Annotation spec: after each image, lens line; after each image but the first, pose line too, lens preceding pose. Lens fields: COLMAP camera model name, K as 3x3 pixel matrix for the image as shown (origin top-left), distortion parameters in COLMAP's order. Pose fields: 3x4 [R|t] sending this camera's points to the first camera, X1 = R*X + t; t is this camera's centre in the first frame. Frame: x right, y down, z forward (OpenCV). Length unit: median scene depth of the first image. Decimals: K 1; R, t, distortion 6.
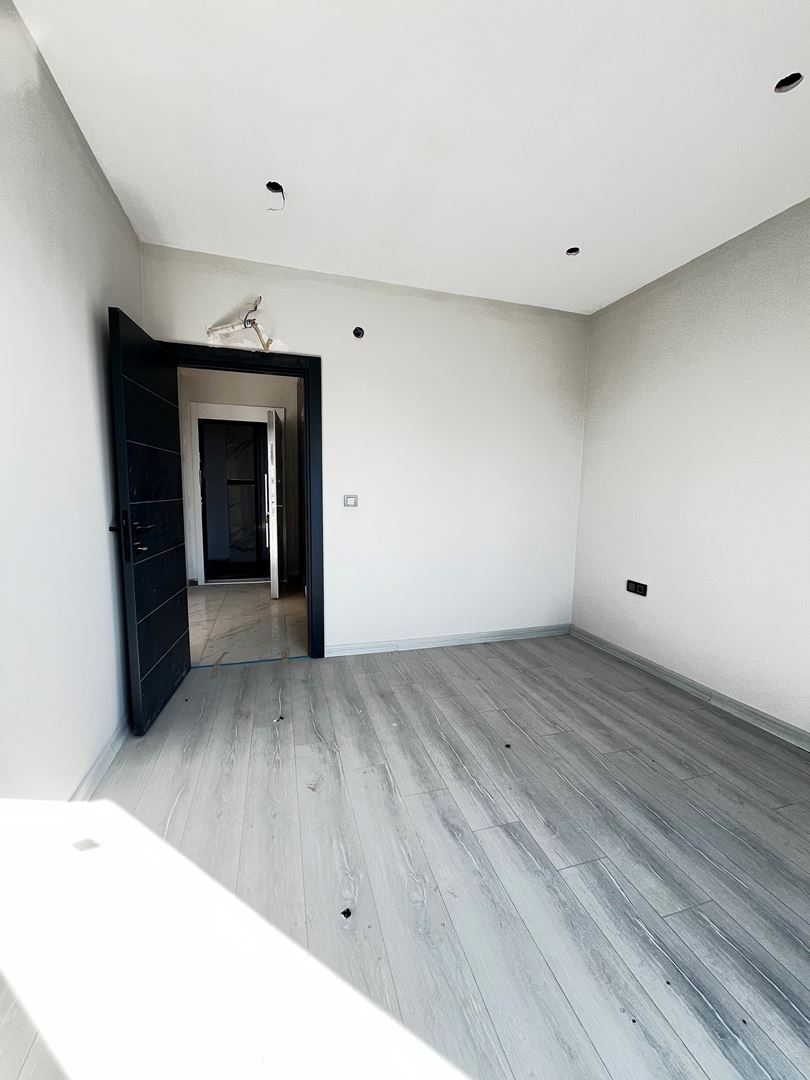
lens RADIAL K [[437.3, 0, 408.4], [0, 437.3, 537.5], [0, 0, 1]] dist [-0.000981, -0.000181]
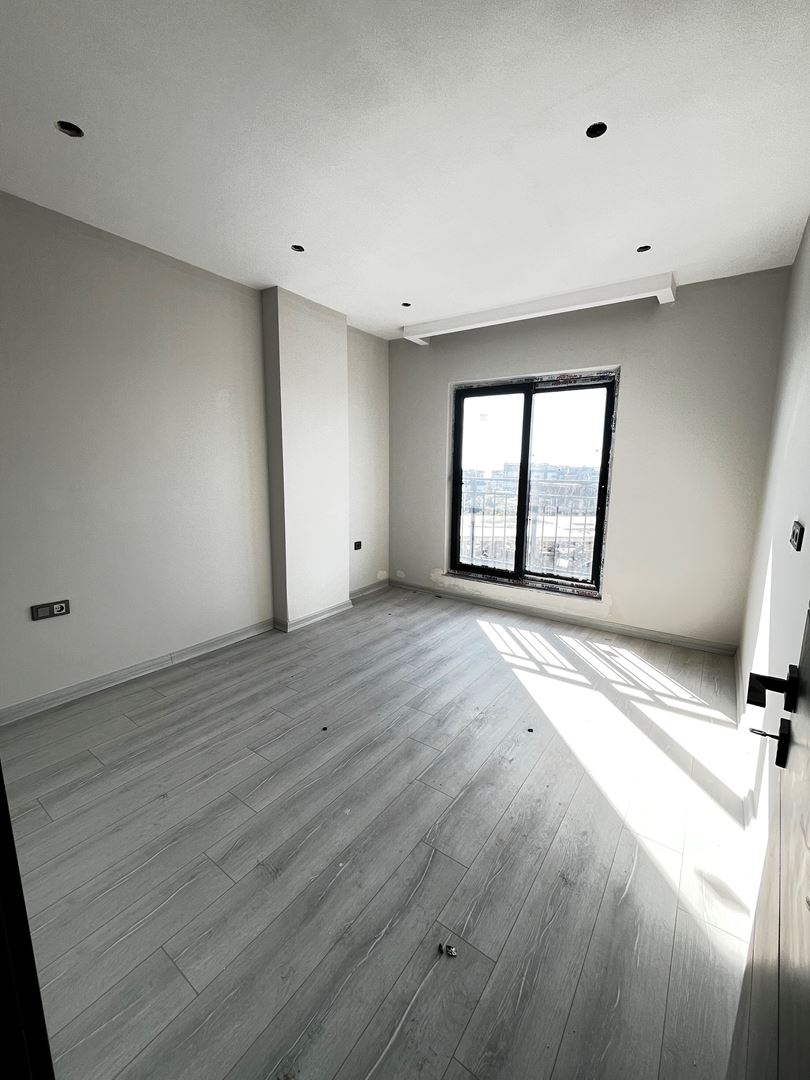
lens RADIAL K [[437.3, 0, 408.4], [0, 437.3, 537.5], [0, 0, 1]] dist [-0.000981, -0.000181]
pose [[-0.612172, -0.149718, 0.776421, -0.591562], [0.064929, 0.969077, 0.238062, -0.200873], [-0.788054, 0.196147, -0.583521, 1.214219]]
